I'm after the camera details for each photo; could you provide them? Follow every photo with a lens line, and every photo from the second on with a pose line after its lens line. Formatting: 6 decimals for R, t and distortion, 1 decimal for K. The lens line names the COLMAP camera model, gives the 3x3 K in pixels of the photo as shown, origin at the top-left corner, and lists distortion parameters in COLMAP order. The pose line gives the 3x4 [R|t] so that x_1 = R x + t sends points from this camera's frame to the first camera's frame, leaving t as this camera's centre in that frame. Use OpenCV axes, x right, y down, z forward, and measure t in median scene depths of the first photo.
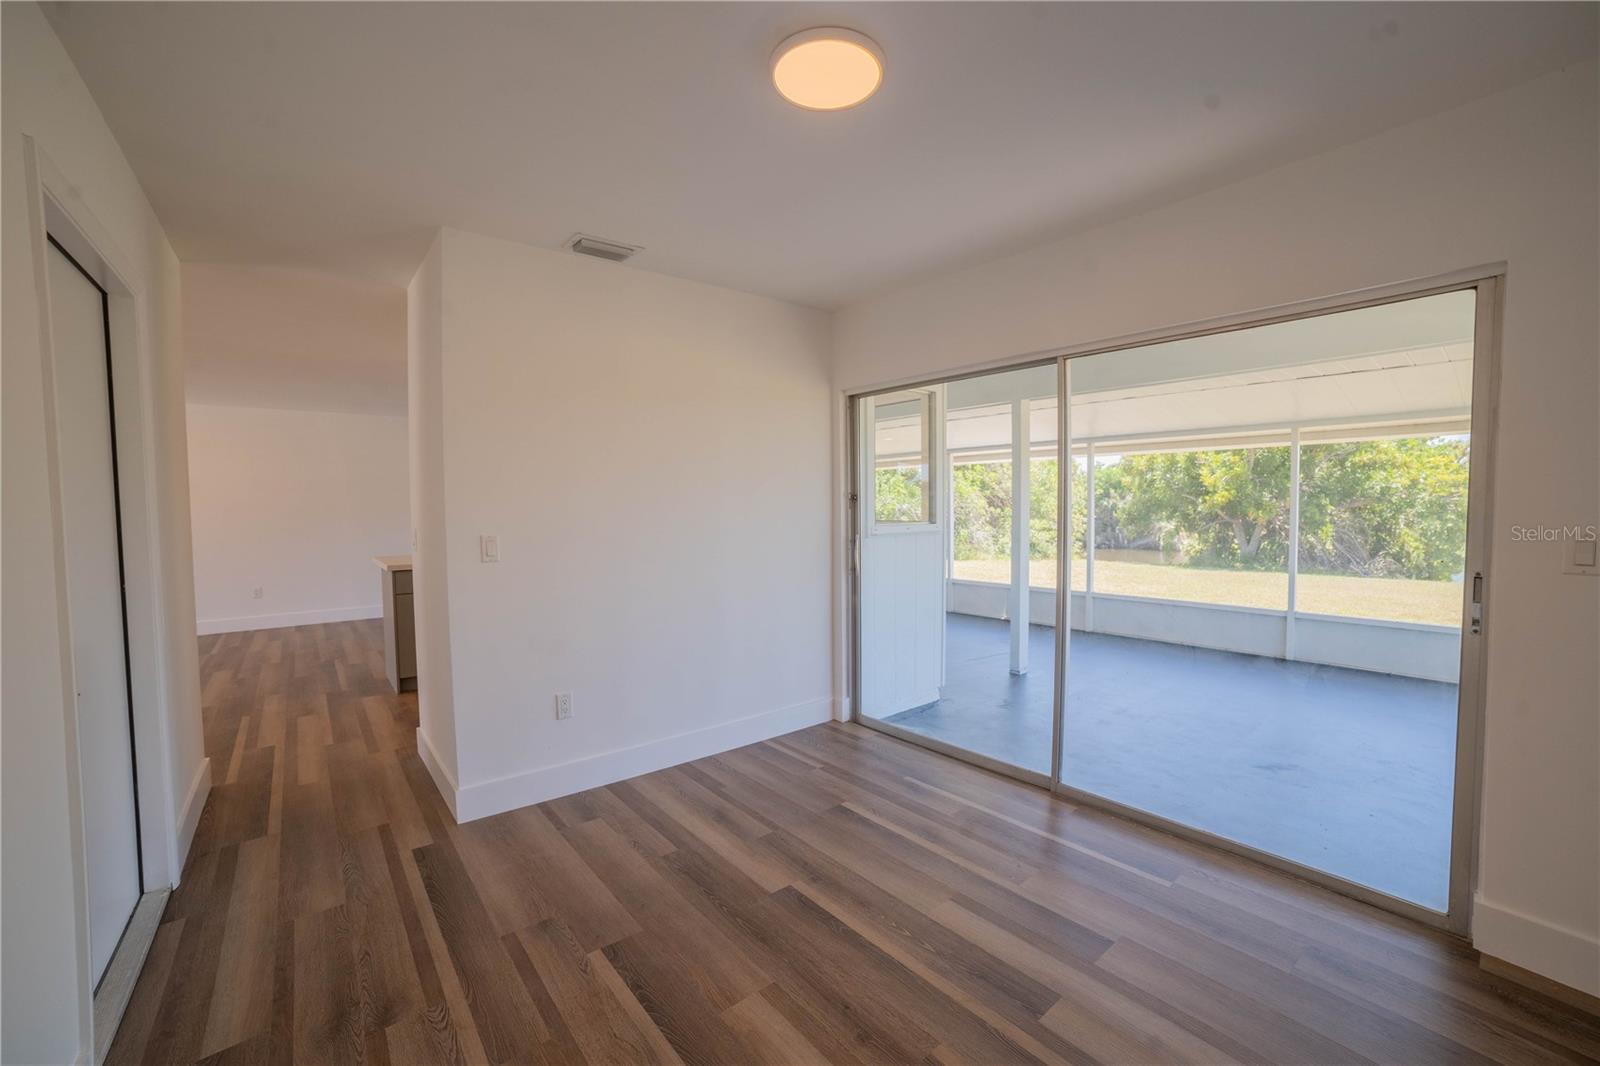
lens RADIAL K [[615.4, 0, 805.8], [0, 615.4, 528.1], [0, 0, 1]] dist [-0.013503, 0.000622]
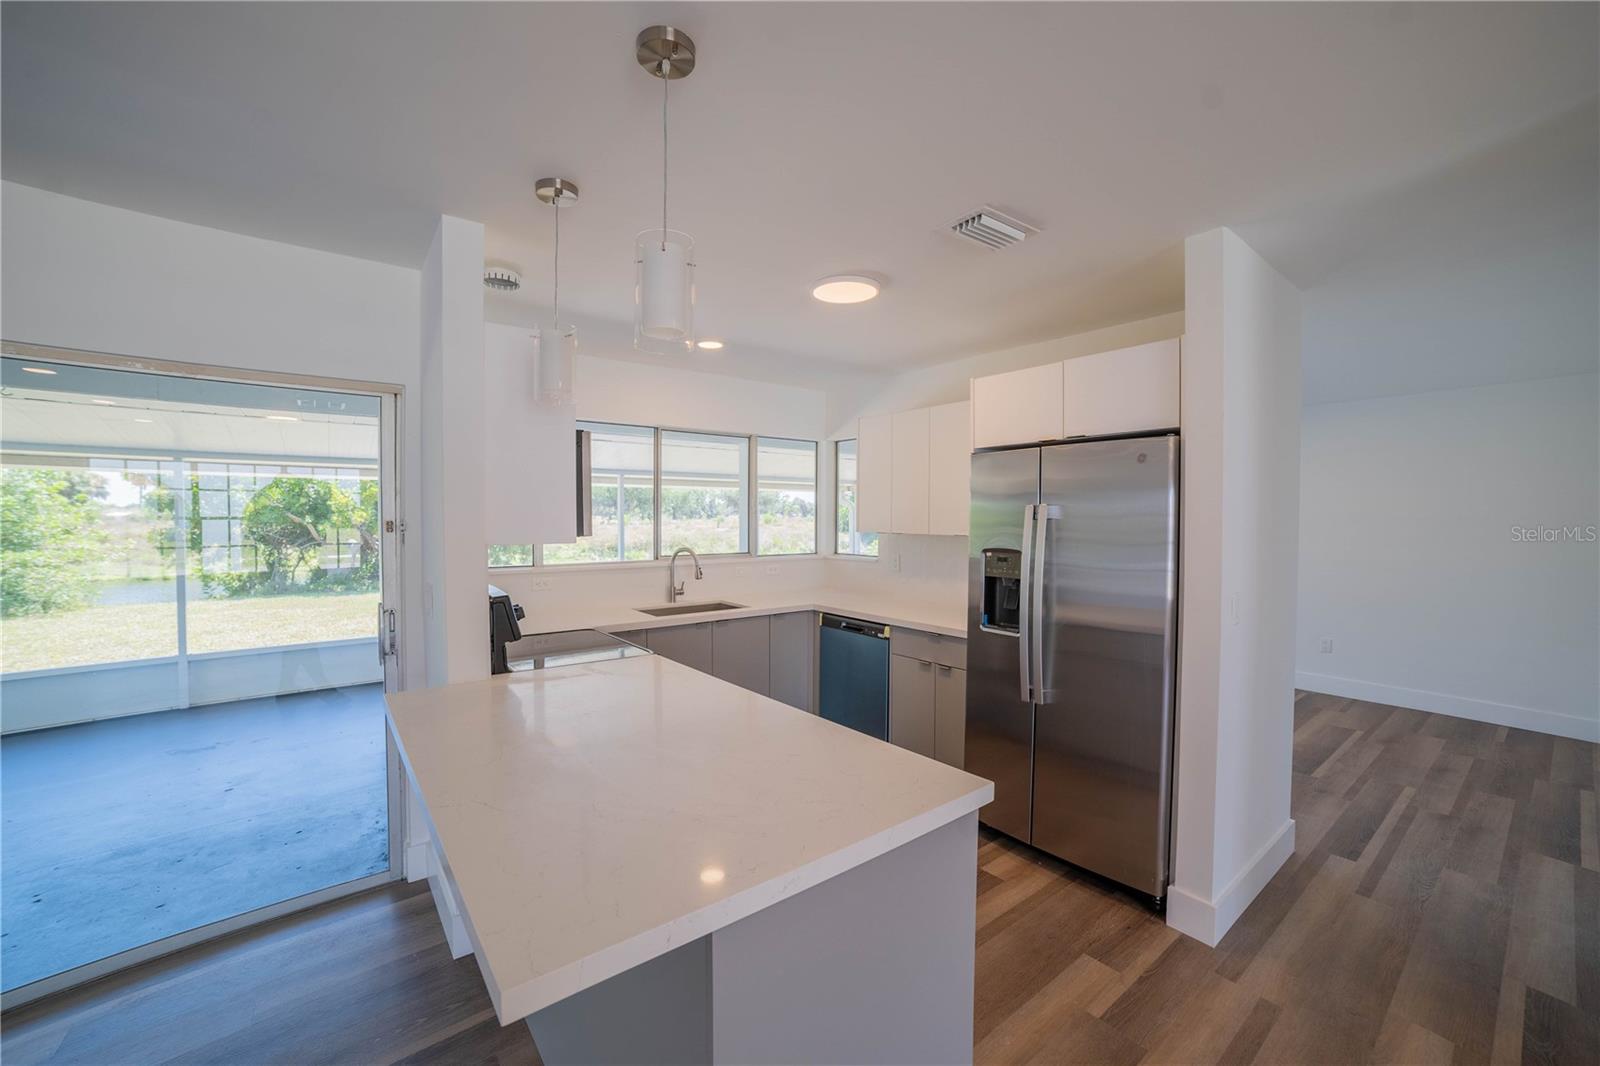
lens RADIAL K [[615.4, 0, 797.3], [0, 615.4, 537.6], [0, 0, 1]] dist [-0.013503, 0.000622]
pose [[0.036380, -0.004456, 0.999328, -1.870887], [0.038963, 0.999236, 0.003037, -0.059476], [-0.998578, 0.038826, 0.036526, 2.074676]]
